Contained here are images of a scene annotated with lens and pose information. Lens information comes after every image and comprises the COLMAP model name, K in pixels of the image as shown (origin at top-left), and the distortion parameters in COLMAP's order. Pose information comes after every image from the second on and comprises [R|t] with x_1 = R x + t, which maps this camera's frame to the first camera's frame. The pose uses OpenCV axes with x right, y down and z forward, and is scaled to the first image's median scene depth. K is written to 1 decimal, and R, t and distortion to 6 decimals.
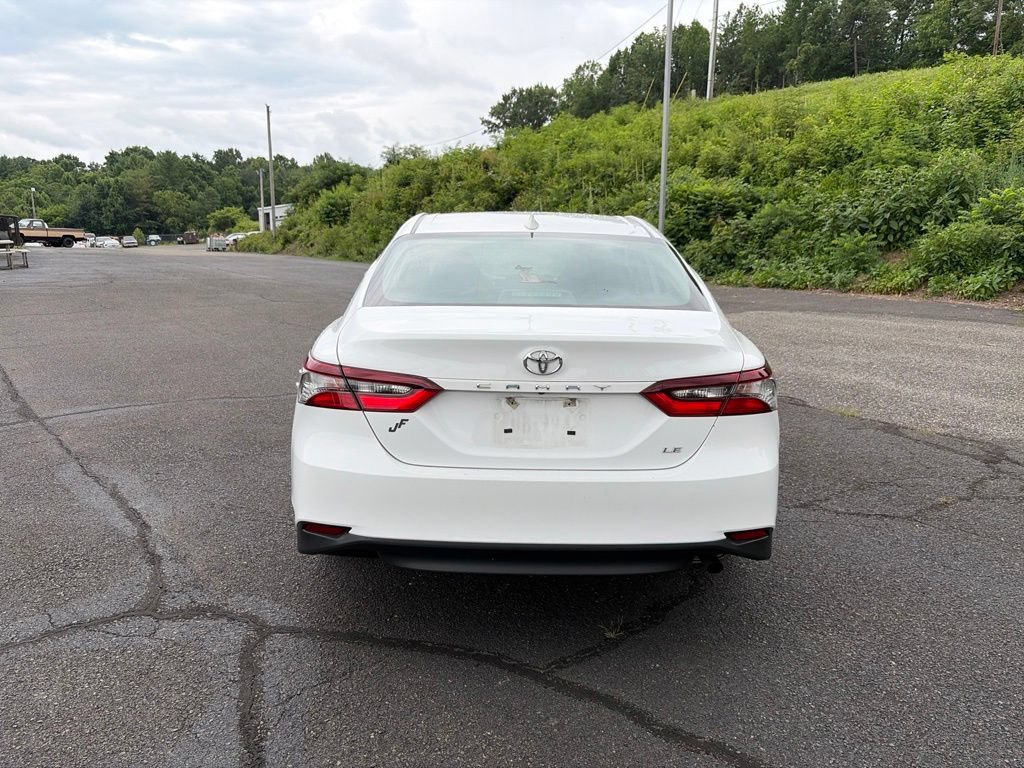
lens RADIAL K [[832.8, 0, 517.1], [0, 832.8, 411.2], [0, 0, 1]] dist [0.013880, -0.008434]
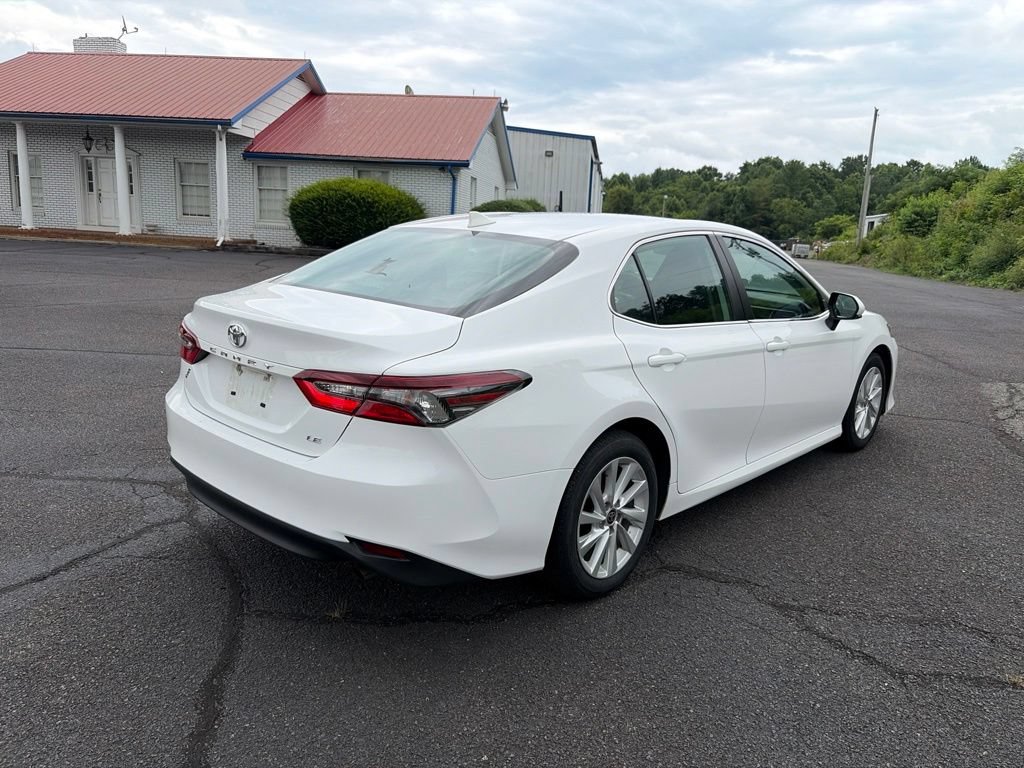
lens RADIAL K [[832.8, 0, 517.1], [0, 832.8, 411.2], [0, 0, 1]] dist [0.013880, -0.008434]
pose [[0.701878, 0.180983, -0.688921, 0.108759], [-0.188119, 0.979941, 0.065778, -0.010387], [0.687006, 0.083431, 0.721846, 0.044546]]
